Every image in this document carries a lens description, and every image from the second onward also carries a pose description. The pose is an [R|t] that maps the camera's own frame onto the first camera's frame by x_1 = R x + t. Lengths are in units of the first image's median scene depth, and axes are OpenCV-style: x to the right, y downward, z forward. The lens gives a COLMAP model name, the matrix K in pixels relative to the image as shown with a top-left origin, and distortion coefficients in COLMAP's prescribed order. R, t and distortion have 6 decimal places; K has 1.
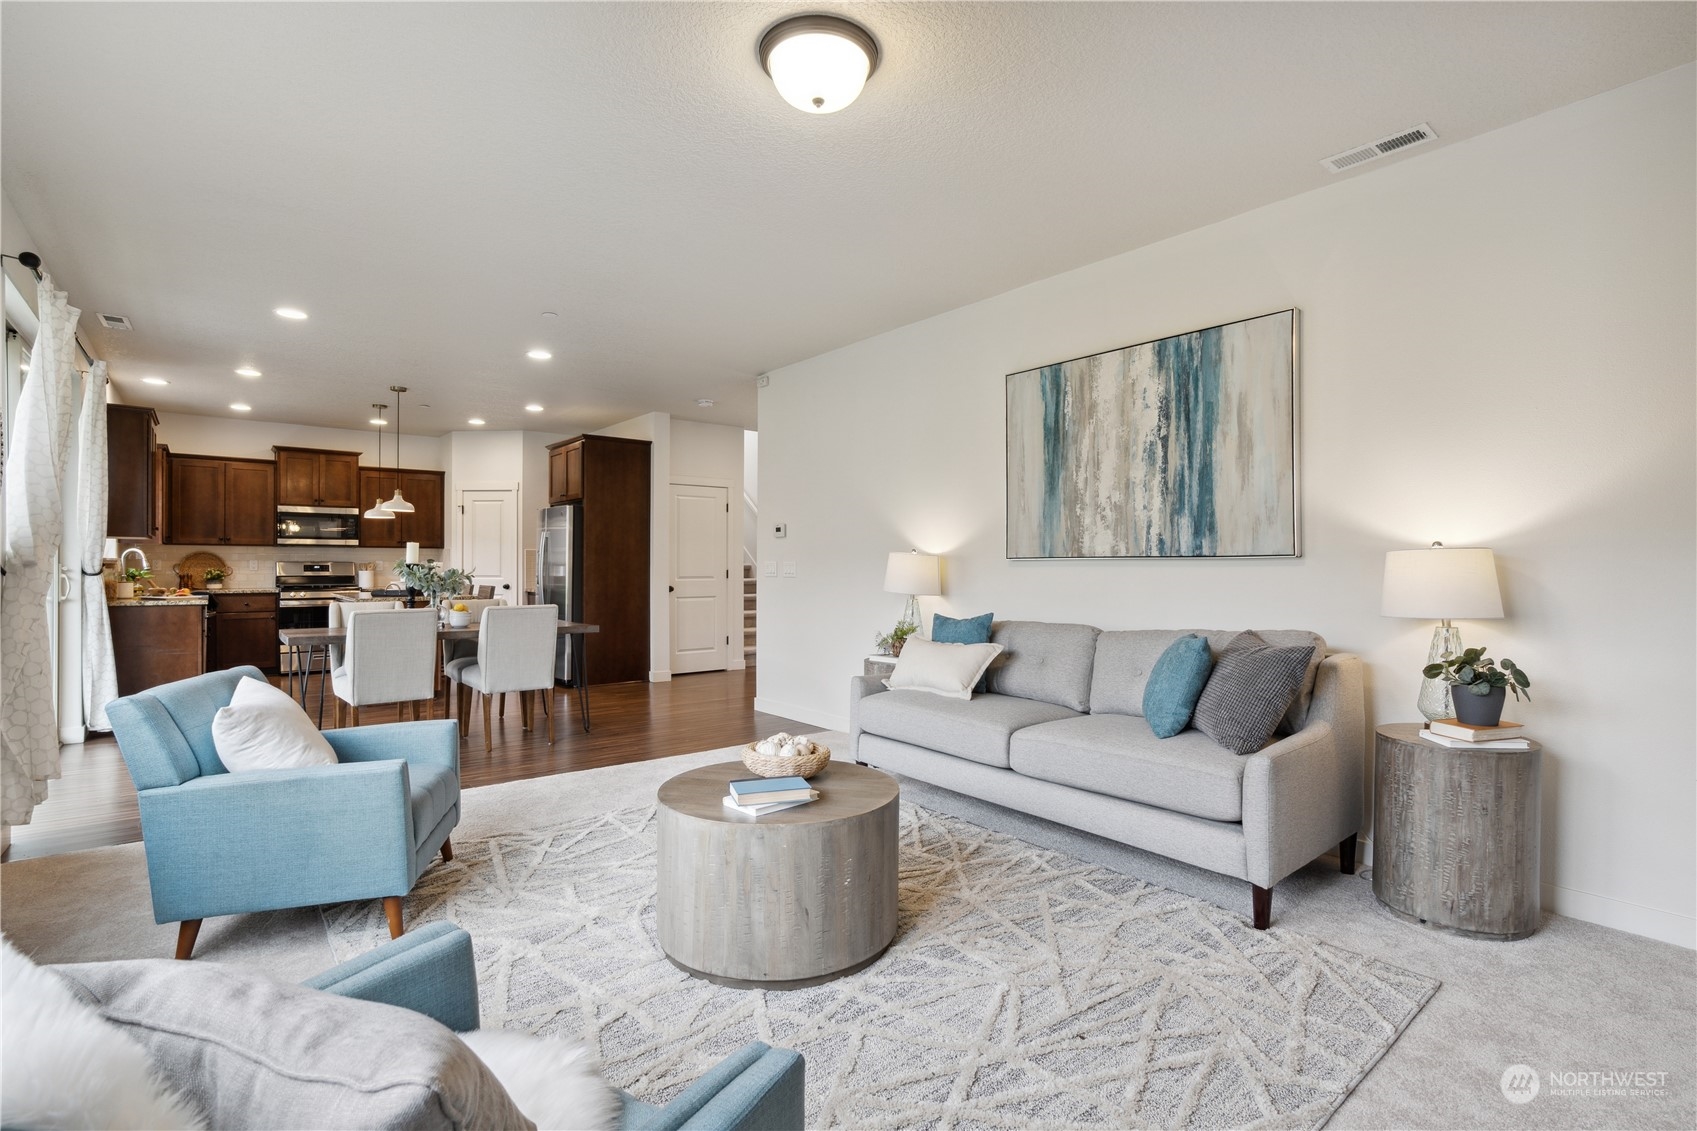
lens RADIAL K [[773.2, 0, 847.7], [0, 773.2, 559.5], [0, 0, 1]] dist [-0.002113, 0.000084]
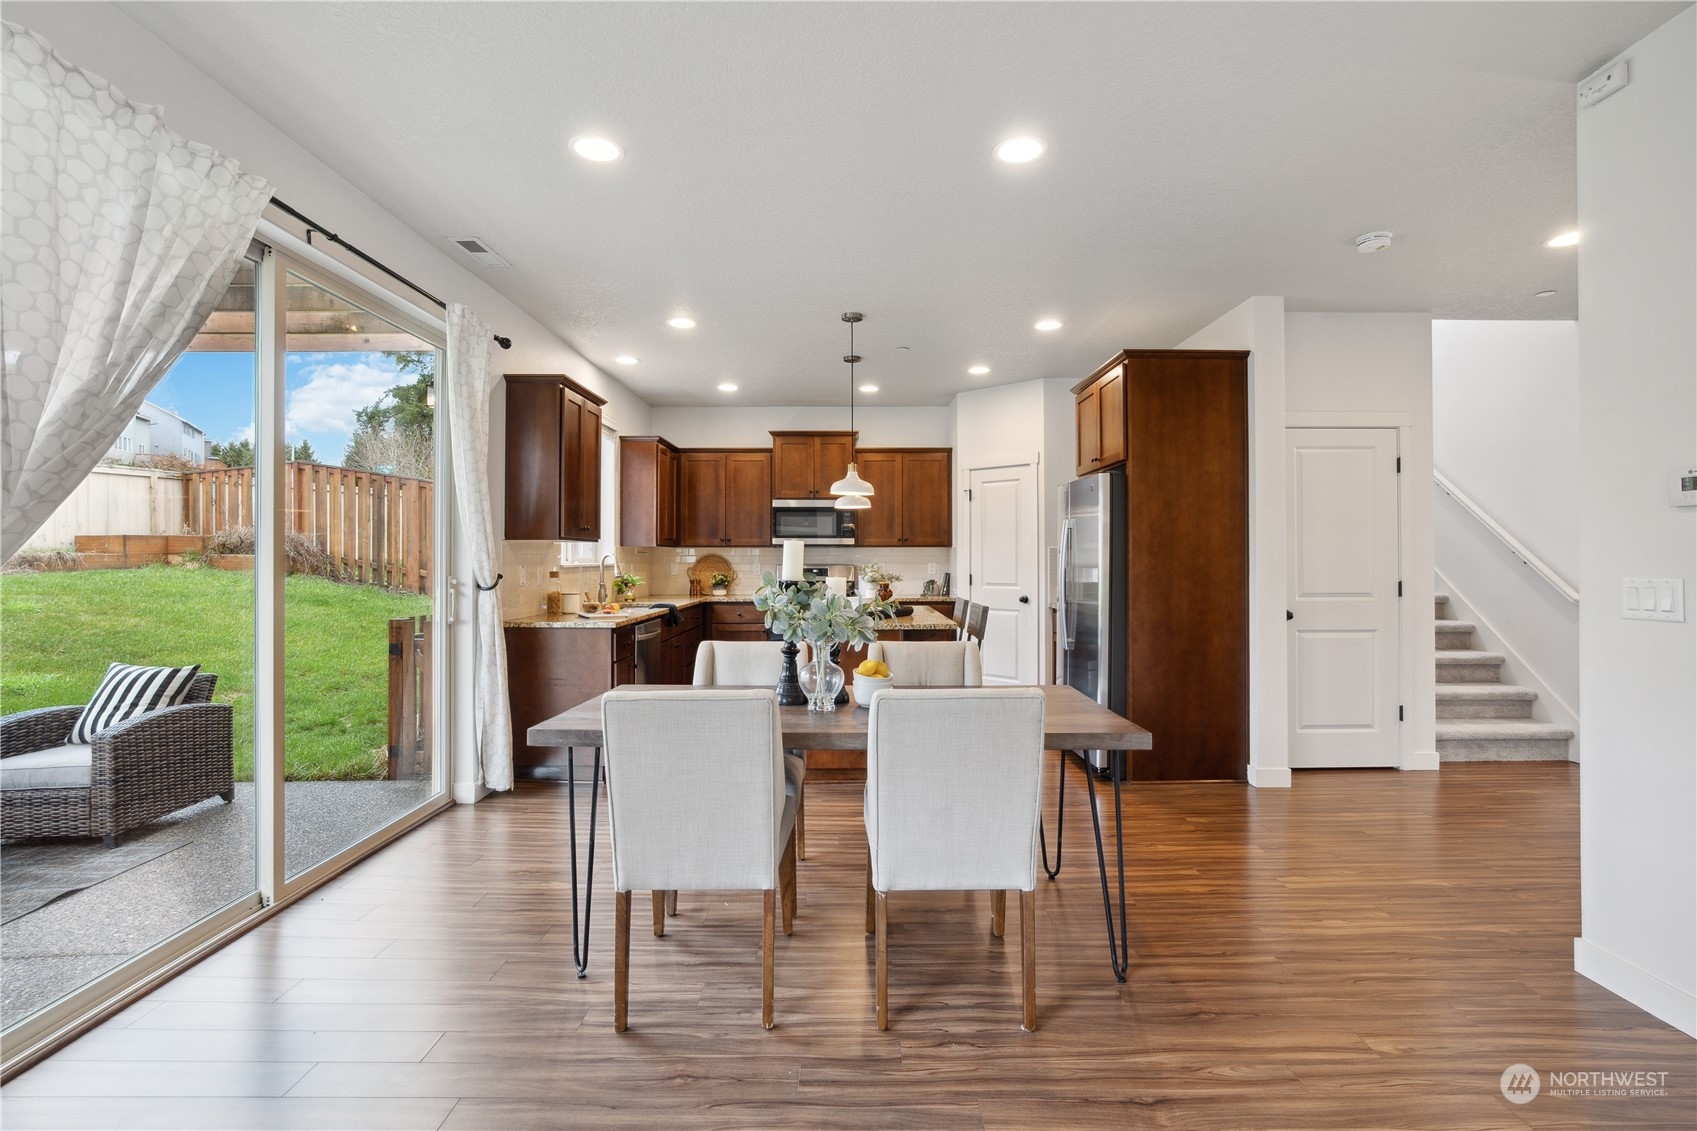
lens RADIAL K [[773.2, 0, 847.7], [0, 773.2, 559.5], [0, 0, 1]] dist [-0.002113, 0.000084]
pose [[0.767296, -0.002185, -0.641289, -0.121820], [0.006740, 0.999966, 0.004658, -0.007001], [0.641257, -0.007896, 0.767285, 0.393903]]
